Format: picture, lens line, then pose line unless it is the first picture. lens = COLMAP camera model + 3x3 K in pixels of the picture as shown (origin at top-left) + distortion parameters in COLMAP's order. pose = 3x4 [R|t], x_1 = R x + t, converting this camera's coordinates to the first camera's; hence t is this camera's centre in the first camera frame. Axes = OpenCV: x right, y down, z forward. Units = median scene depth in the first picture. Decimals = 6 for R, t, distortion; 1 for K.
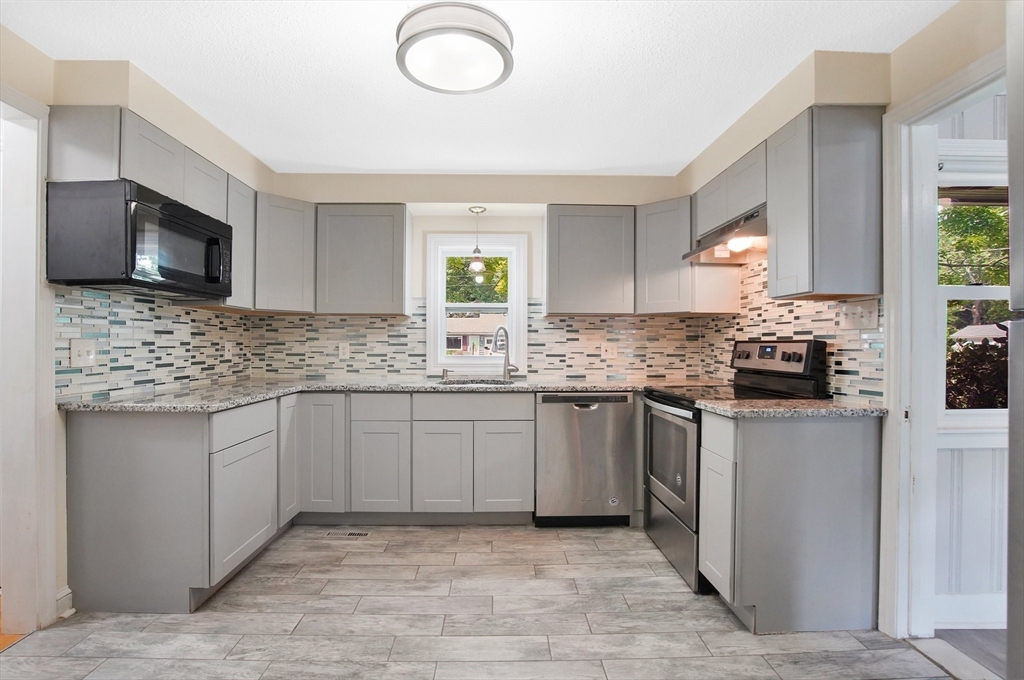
lens RADIAL K [[491.0, 0, 505.9], [0, 491.0, 345.2], [0, 0, 1]] dist [-0.014453, 0.001058]
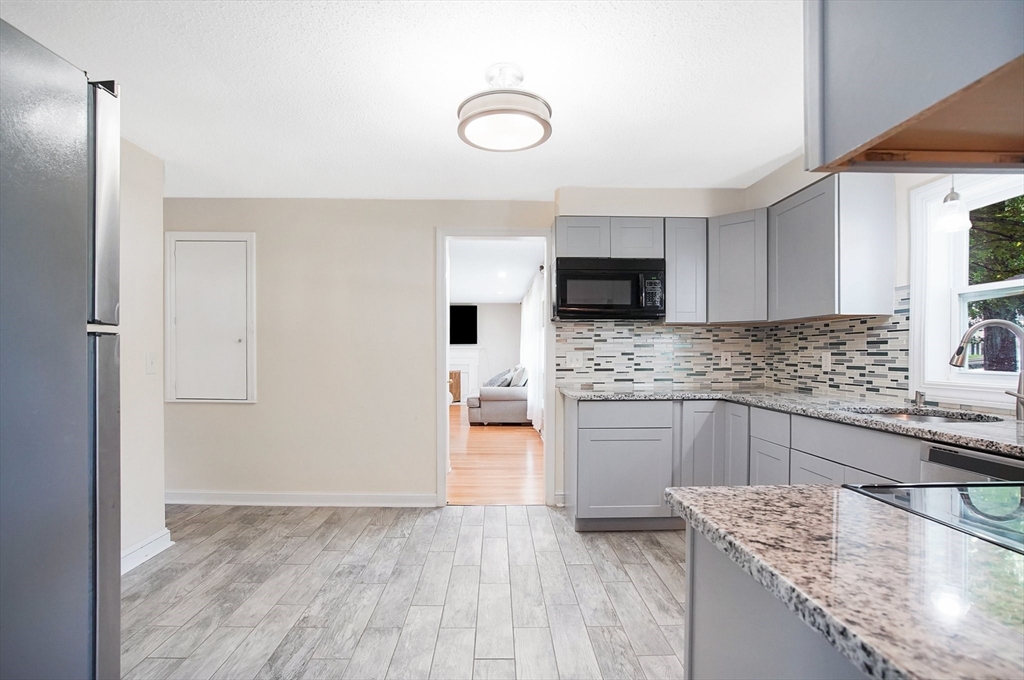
lens RADIAL K [[491.0, 0, 511.3], [0, 491.0, 350.4], [0, 0, 1]] dist [-0.014453, 0.001058]
pose [[0.013727, -0.010145, -0.999854, 0.586851], [0.000102, 0.999949, -0.010145, 0.000710], [0.999906, 0.000037, 0.013727, 0.513567]]
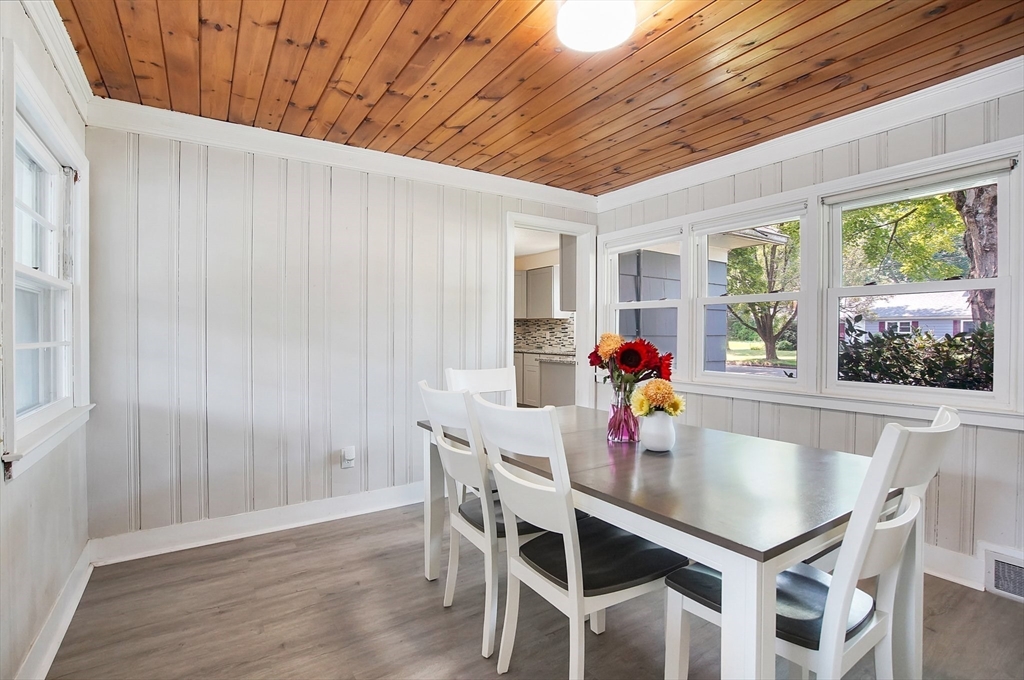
lens RADIAL K [[491.0, 0, 511.9], [0, 491.0, 338.5], [0, 0, 1]] dist [-0.014453, 0.001058]
pose [[0.533510, 0.005278, -0.845777, 1.586911], [0.002095, 0.999969, 0.007561, 0.008523], [0.845791, -0.005806, 0.533483, -0.293828]]
